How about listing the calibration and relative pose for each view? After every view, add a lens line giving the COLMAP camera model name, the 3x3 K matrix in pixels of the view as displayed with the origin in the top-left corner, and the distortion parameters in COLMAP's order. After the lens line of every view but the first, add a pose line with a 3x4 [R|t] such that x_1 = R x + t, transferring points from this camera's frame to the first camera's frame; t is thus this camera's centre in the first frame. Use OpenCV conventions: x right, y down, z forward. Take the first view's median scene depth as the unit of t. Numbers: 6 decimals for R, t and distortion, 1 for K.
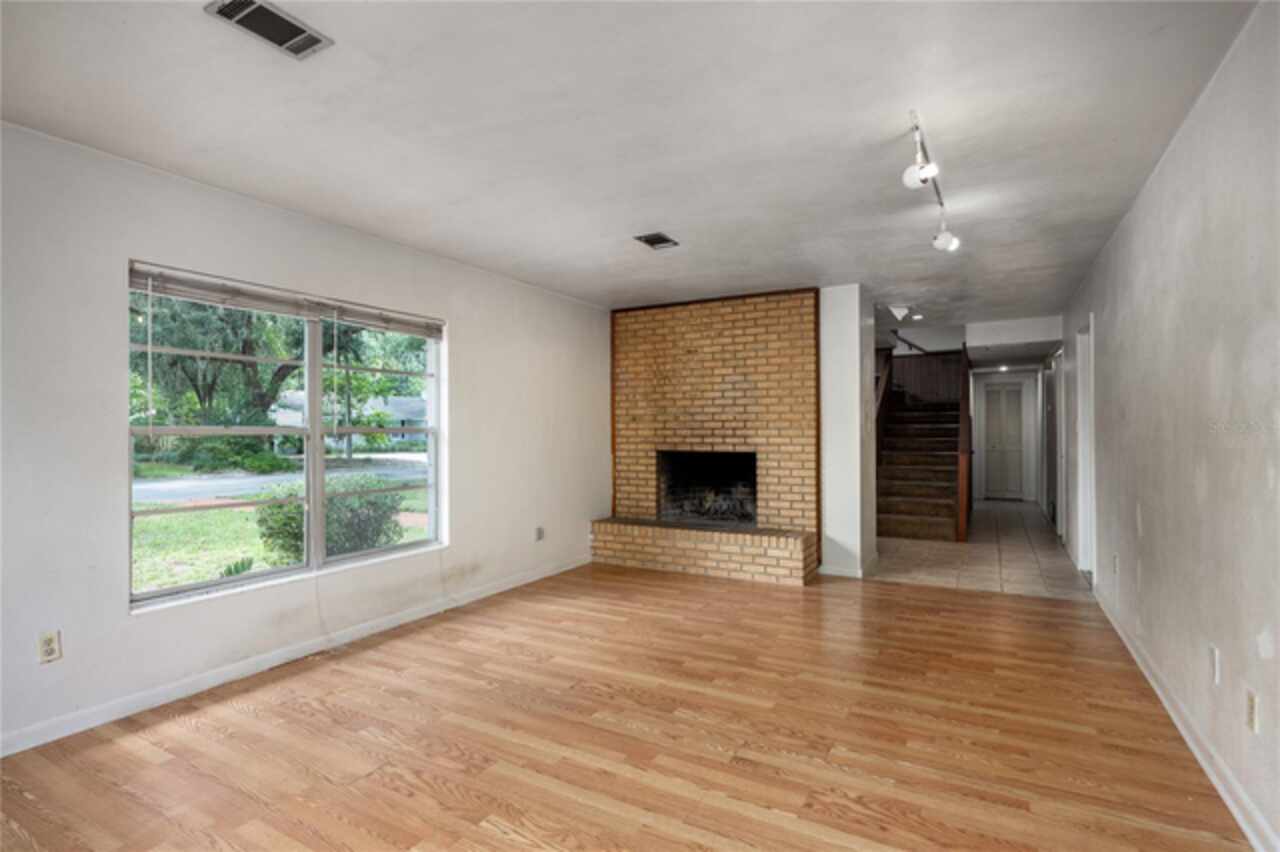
lens RADIAL K [[624.1, 0, 641.6], [0, 624.1, 428.1], [0, 0, 1]] dist [-0.001910, -0.000285]
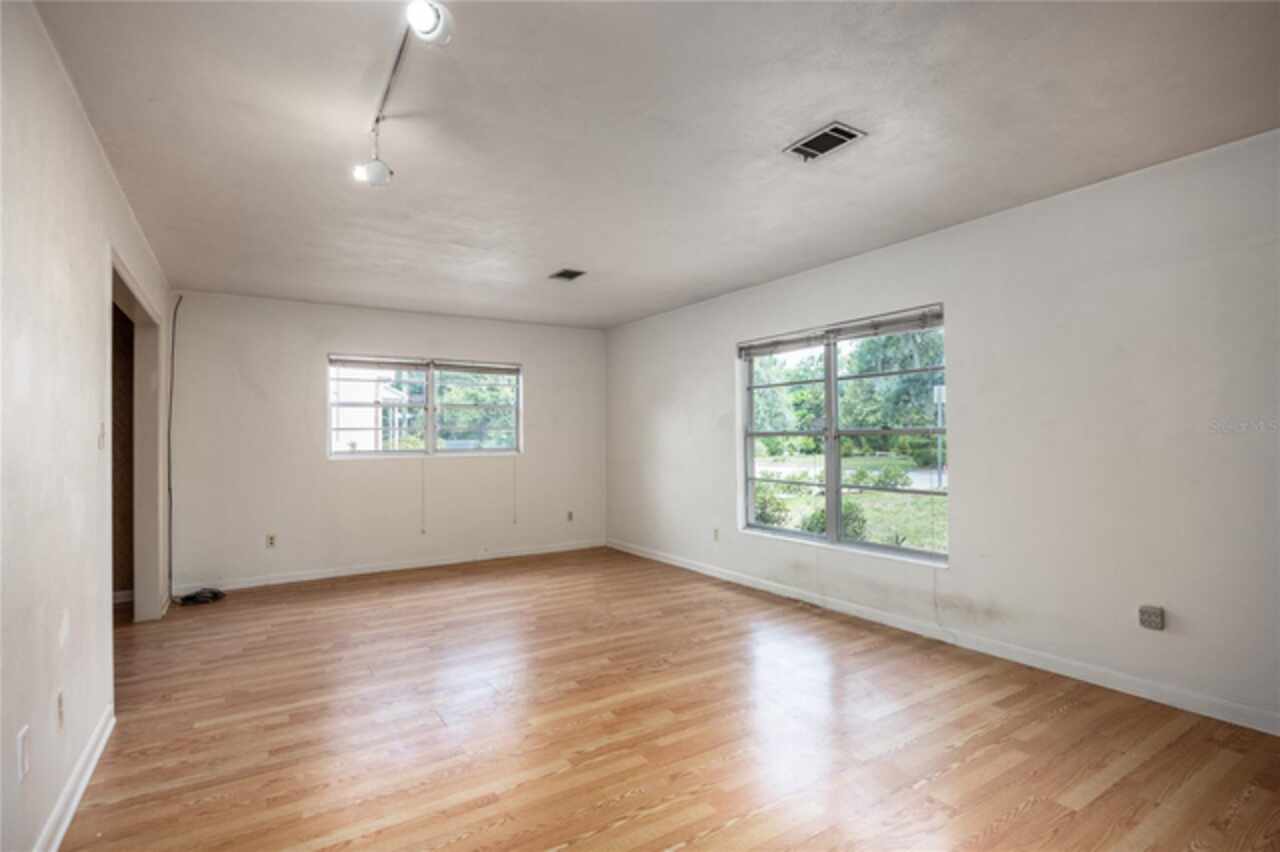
lens RADIAL K [[624.1, 0, 642.7], [0, 624.1, 431.3], [0, 0, 1]] dist [-0.001910, -0.000285]
pose [[-0.466040, 0.003347, -0.884758, 0.844548], [0.018217, 0.999817, -0.005814, 0.001994], [0.884576, -0.018827, -0.466015, 1.386896]]
